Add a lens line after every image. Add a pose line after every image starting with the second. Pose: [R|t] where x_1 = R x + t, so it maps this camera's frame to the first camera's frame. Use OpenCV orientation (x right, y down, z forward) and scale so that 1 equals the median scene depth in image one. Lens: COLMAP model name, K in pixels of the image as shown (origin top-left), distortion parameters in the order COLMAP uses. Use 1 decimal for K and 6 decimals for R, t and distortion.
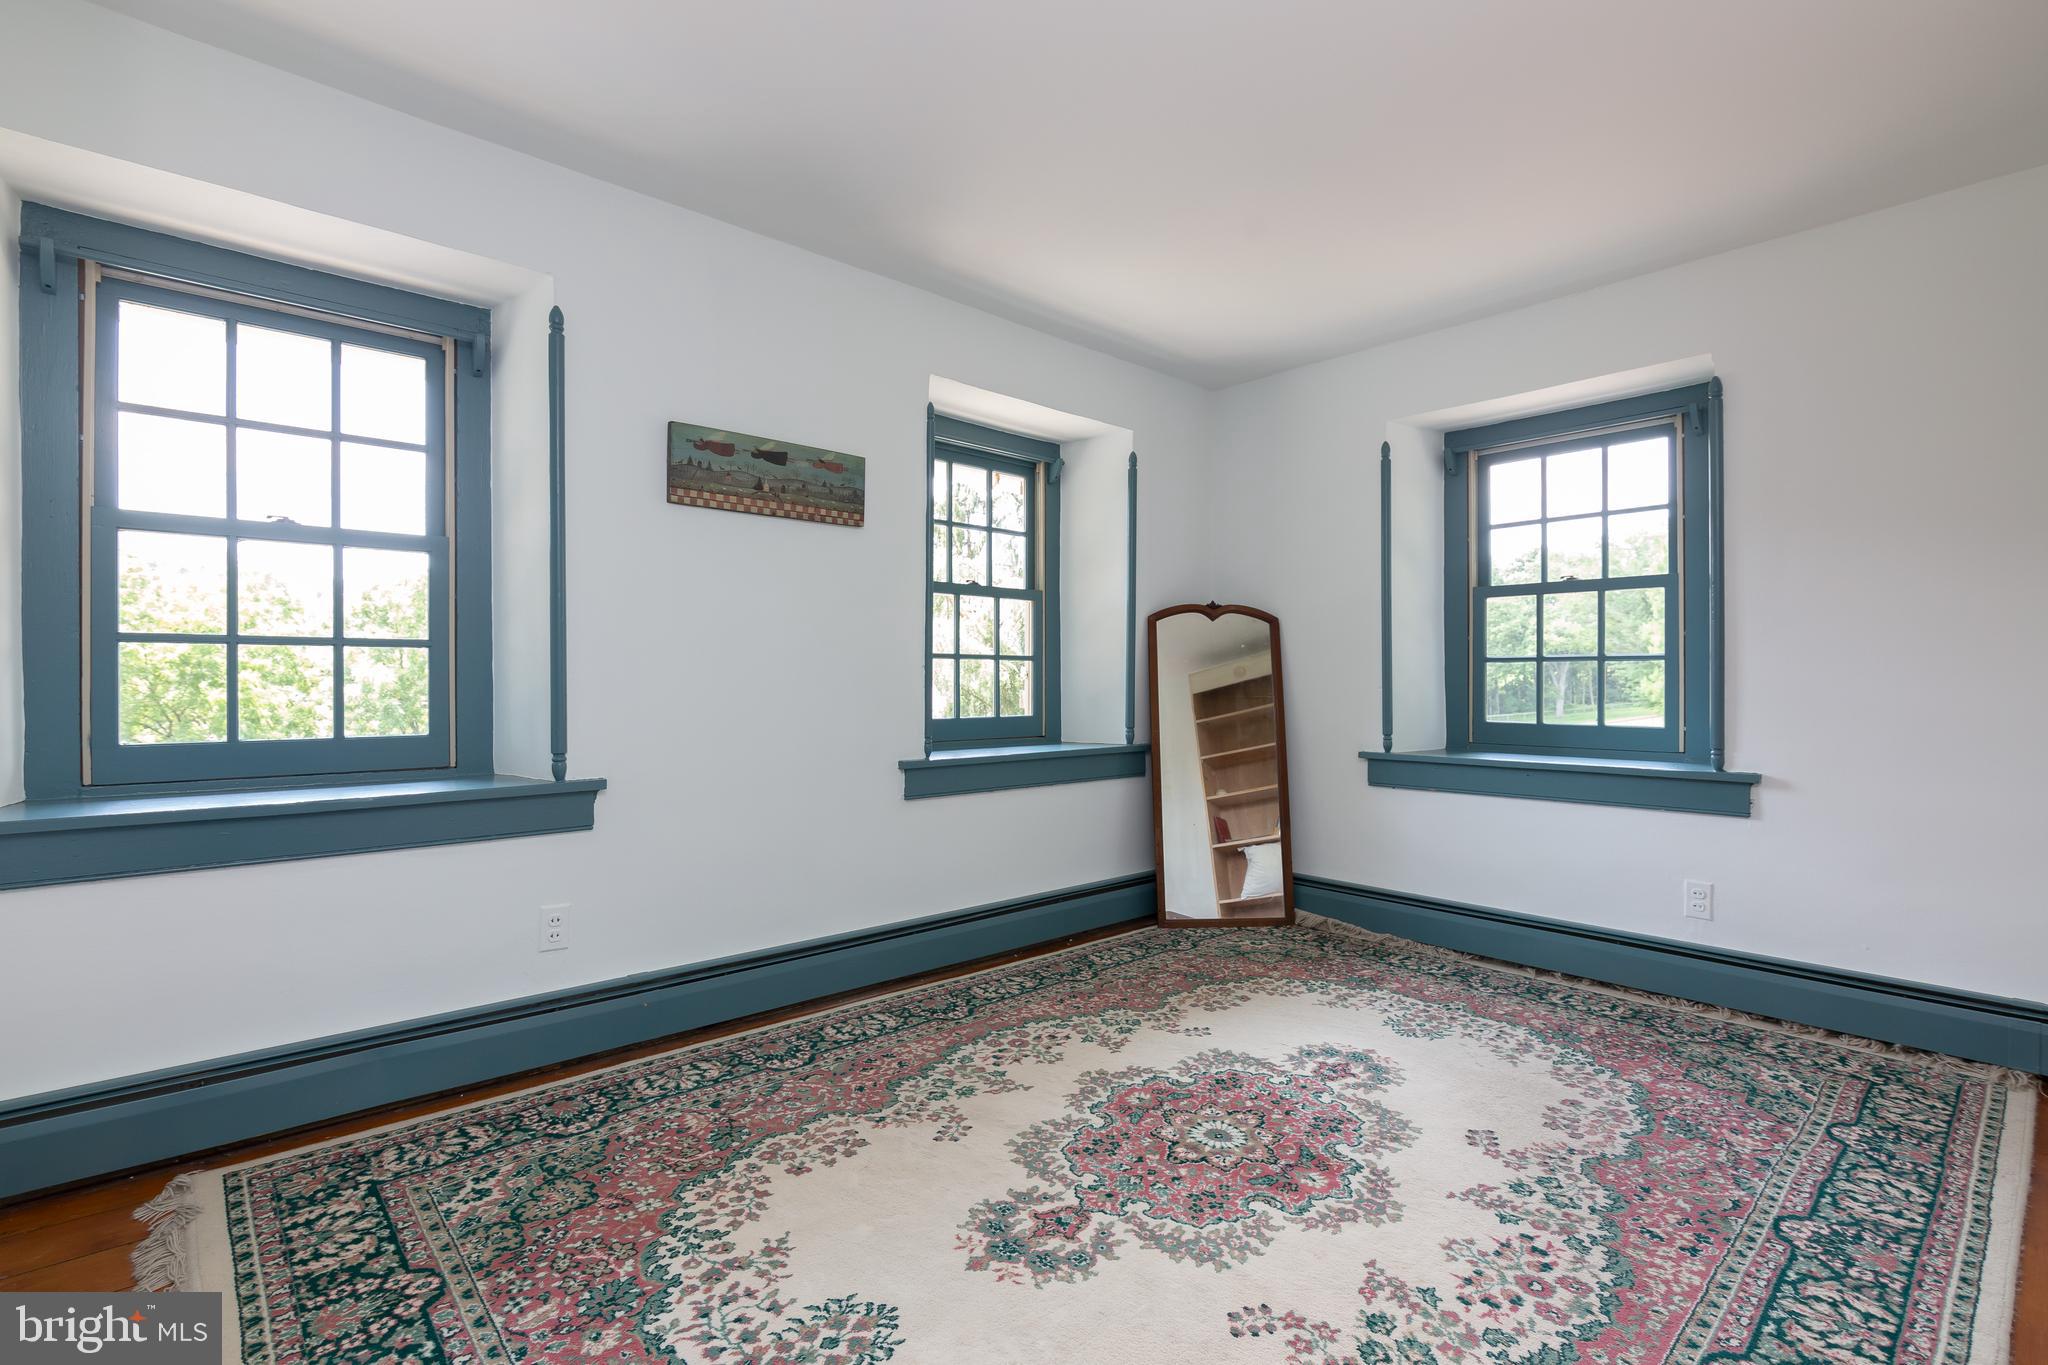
lens RADIAL K [[942.0, 0, 1015.7], [0, 942.0, 705.9], [0, 0, 1]] dist [0.001885, 0.000748]
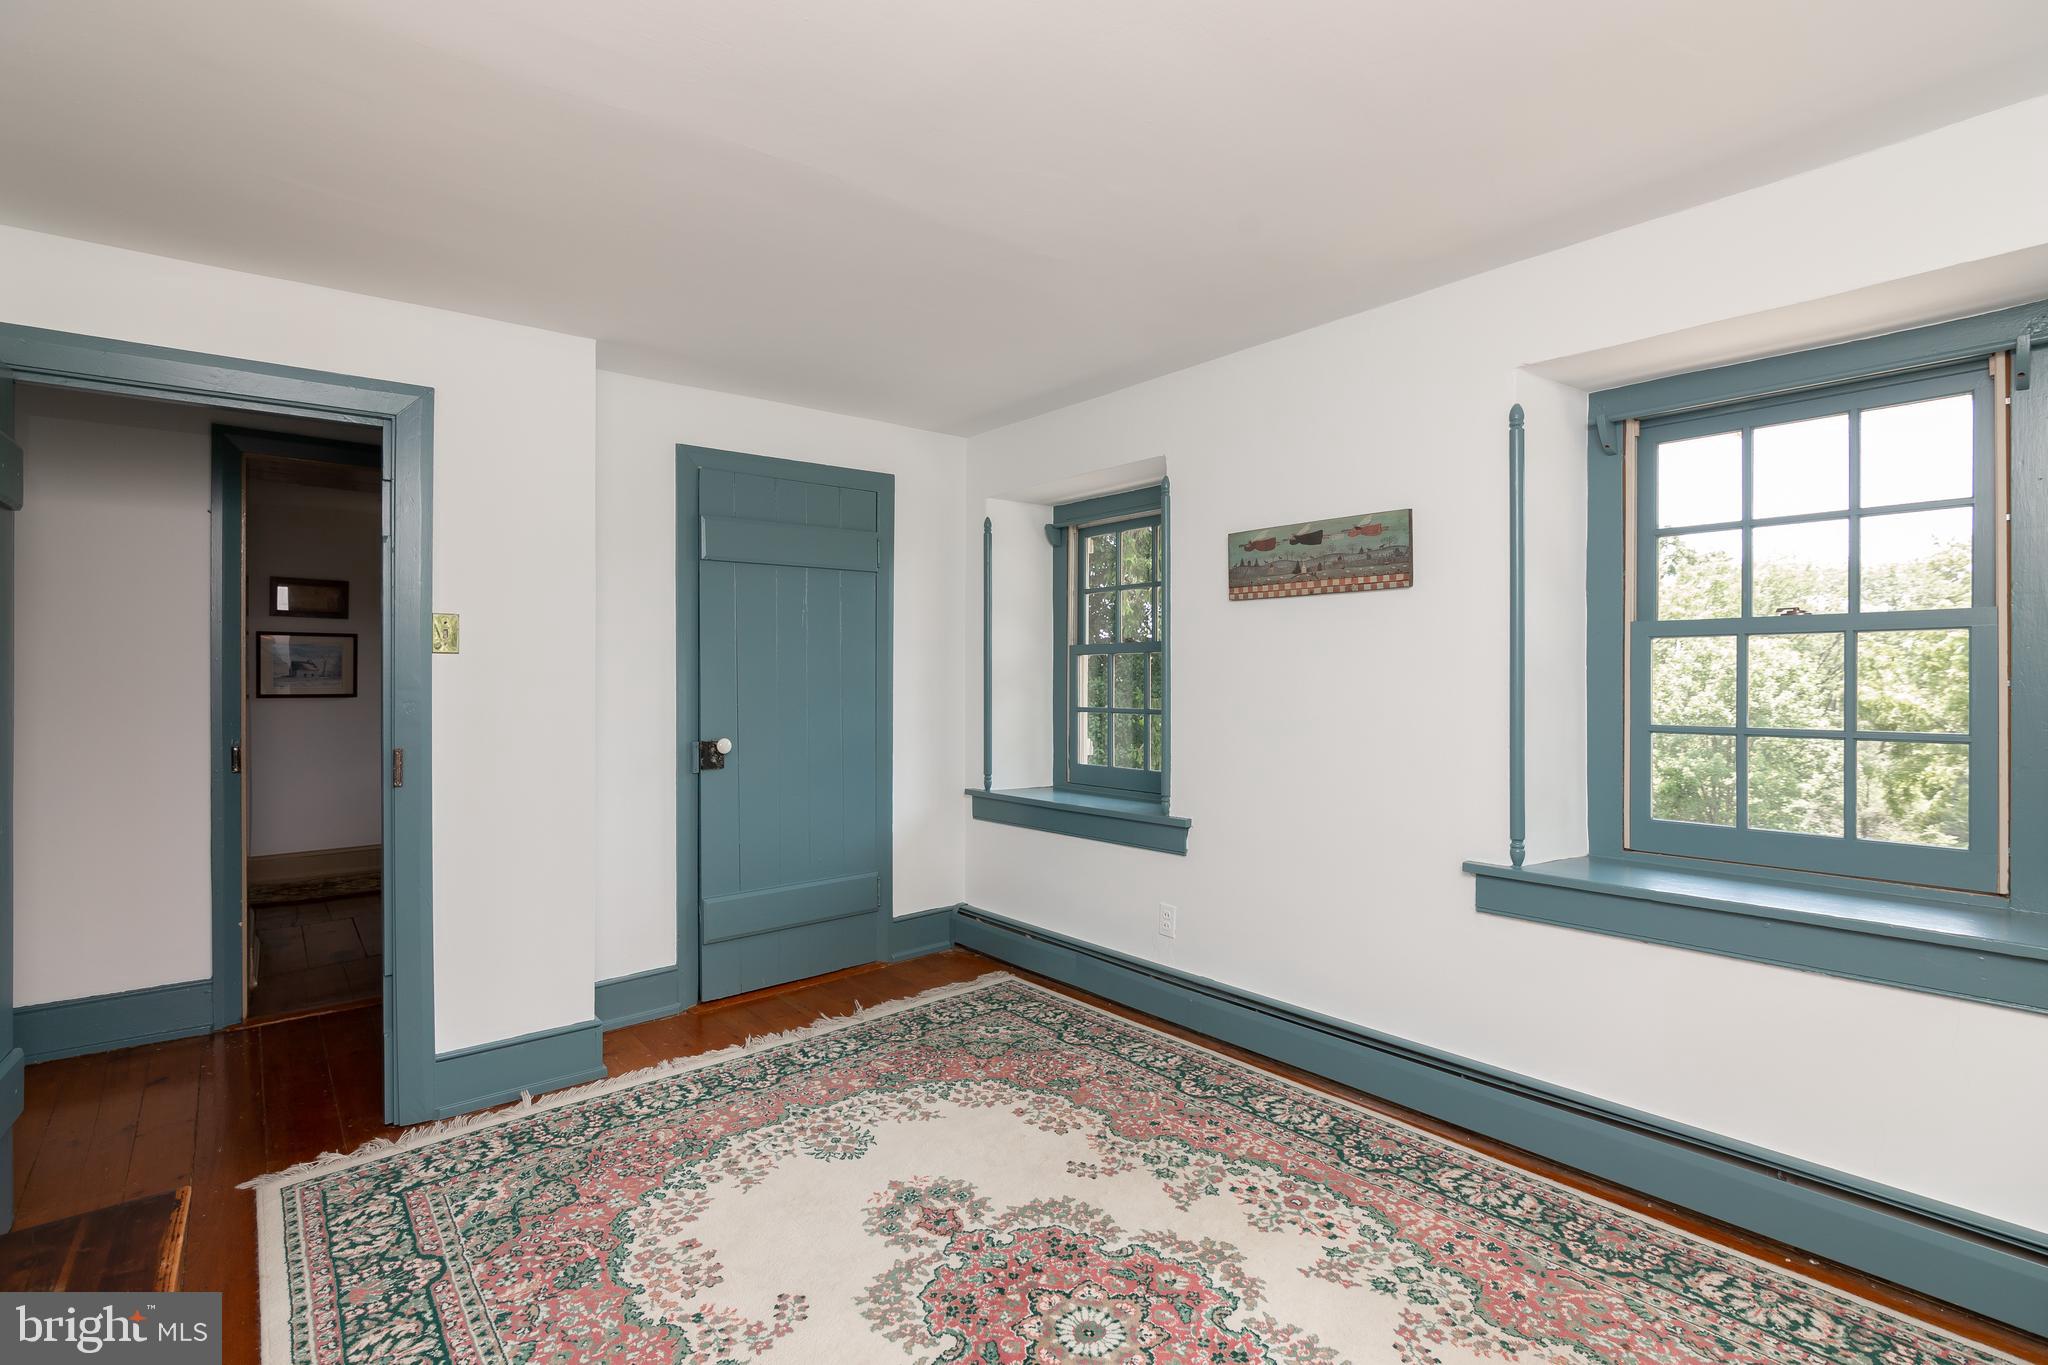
lens RADIAL K [[947.9, 0, 1007.4], [0, 947.9, 679.9], [0, 0, 1]] dist [-0.001059, -0.000195]
pose [[-0.036347, -0.002238, -0.999337, 0.938485], [-0.027428, 0.999623, -0.001242, -0.112608], [0.998963, 0.027365, -0.036395, 0.821350]]
